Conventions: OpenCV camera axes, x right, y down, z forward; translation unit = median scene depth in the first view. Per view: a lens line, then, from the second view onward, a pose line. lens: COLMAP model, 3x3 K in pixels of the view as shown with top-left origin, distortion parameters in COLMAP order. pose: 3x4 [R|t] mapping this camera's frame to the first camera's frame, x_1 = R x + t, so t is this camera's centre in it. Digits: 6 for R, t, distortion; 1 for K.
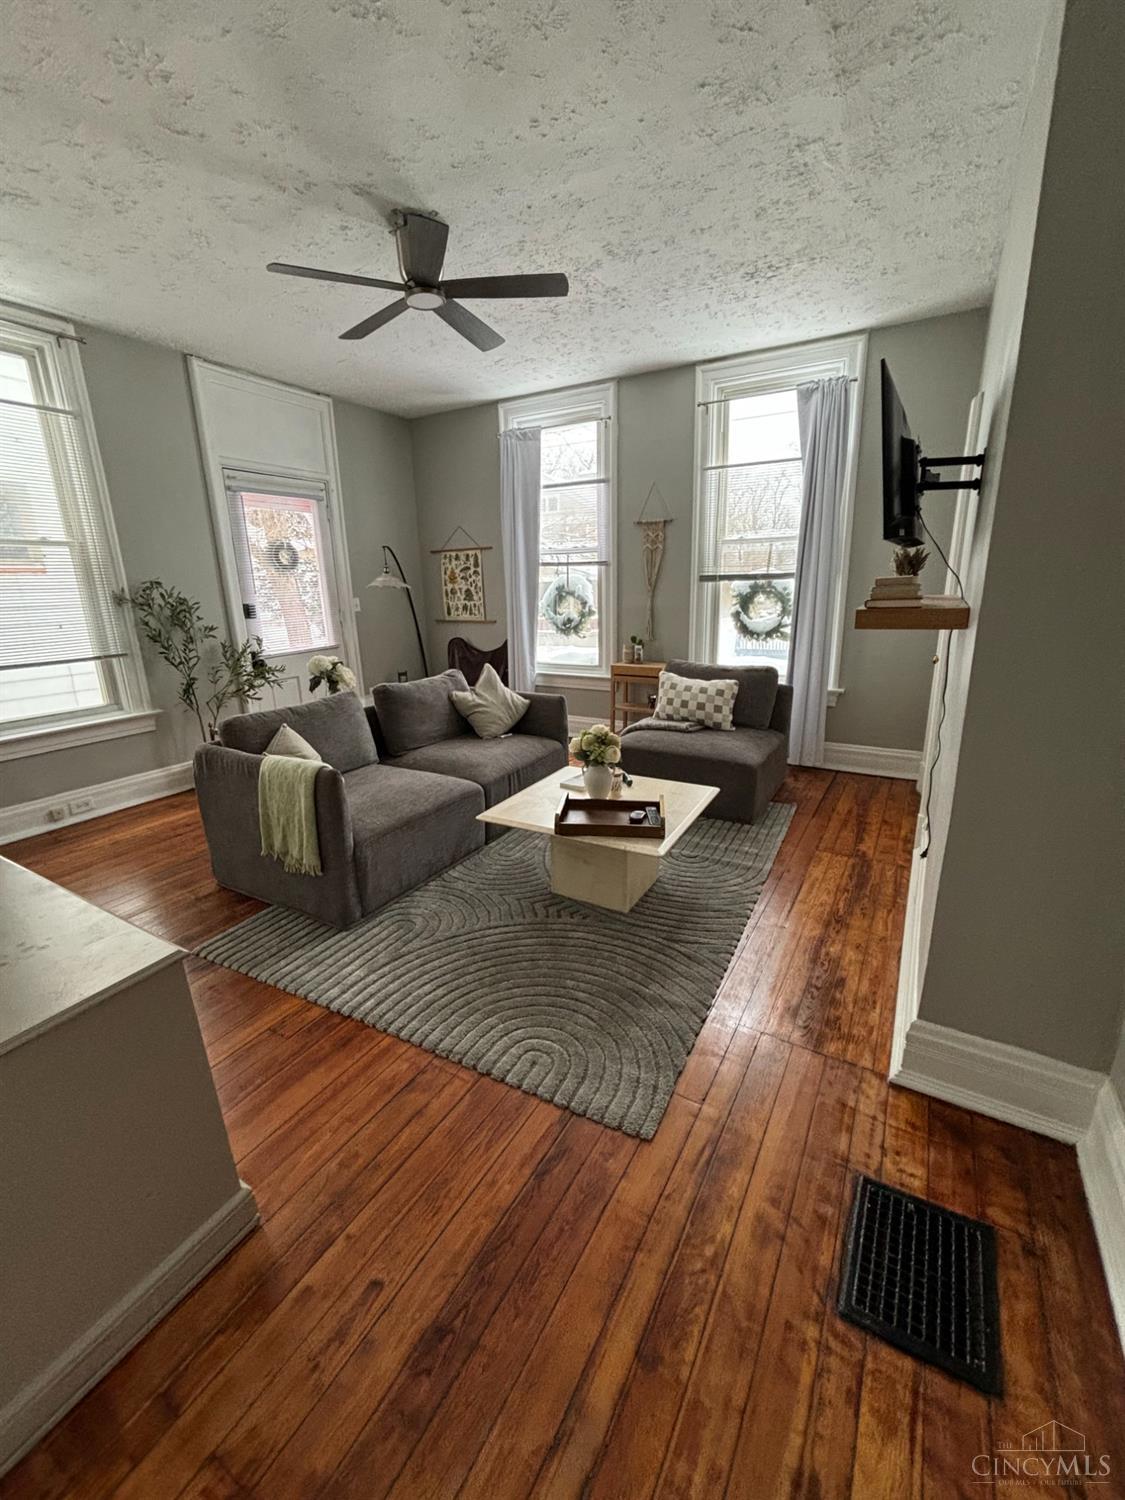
lens RADIAL K [[609.7, 0, 562.4], [0, 609.7, 748.1], [0, 0, 1]] dist [-0.000804, -0.000158]
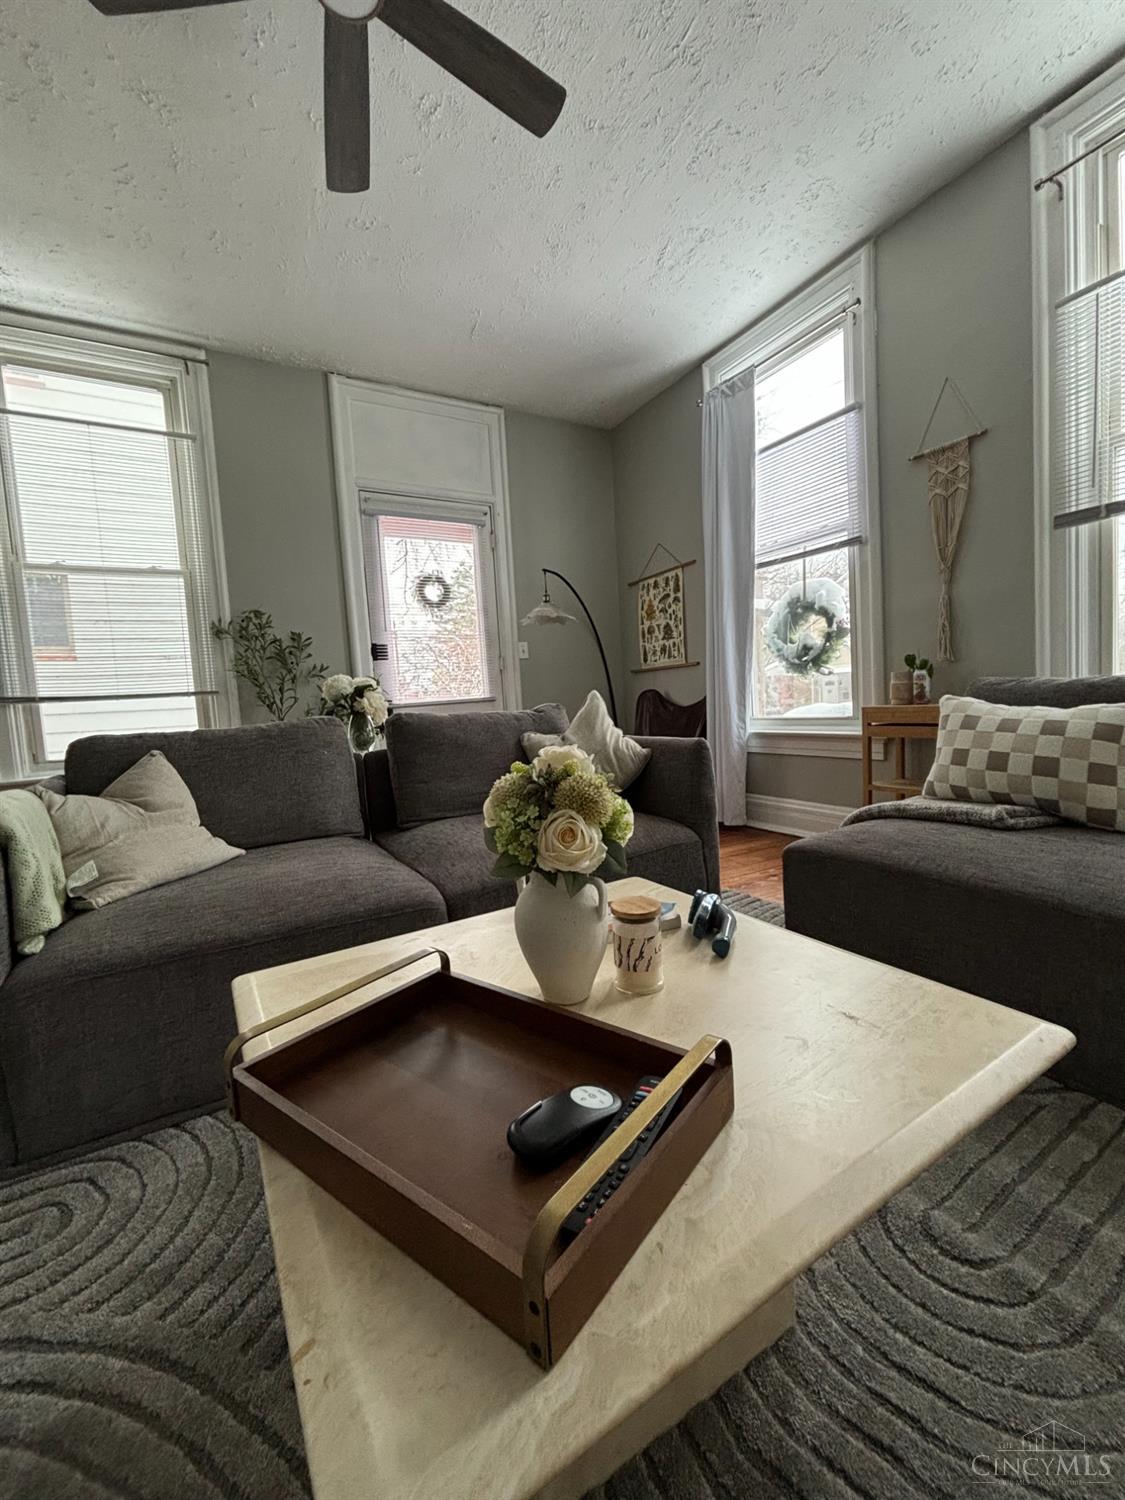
lens RADIAL K [[609.7, 0, 562.4], [0, 609.7, 748.1], [0, 0, 1]] dist [-0.000804, -0.000158]
pose [[0.868773, 0.009301, -0.495123, 0.126428], [-0.093283, 0.984998, -0.145178, 0.005418], [0.486345, 0.172313, 0.856608, 0.426051]]
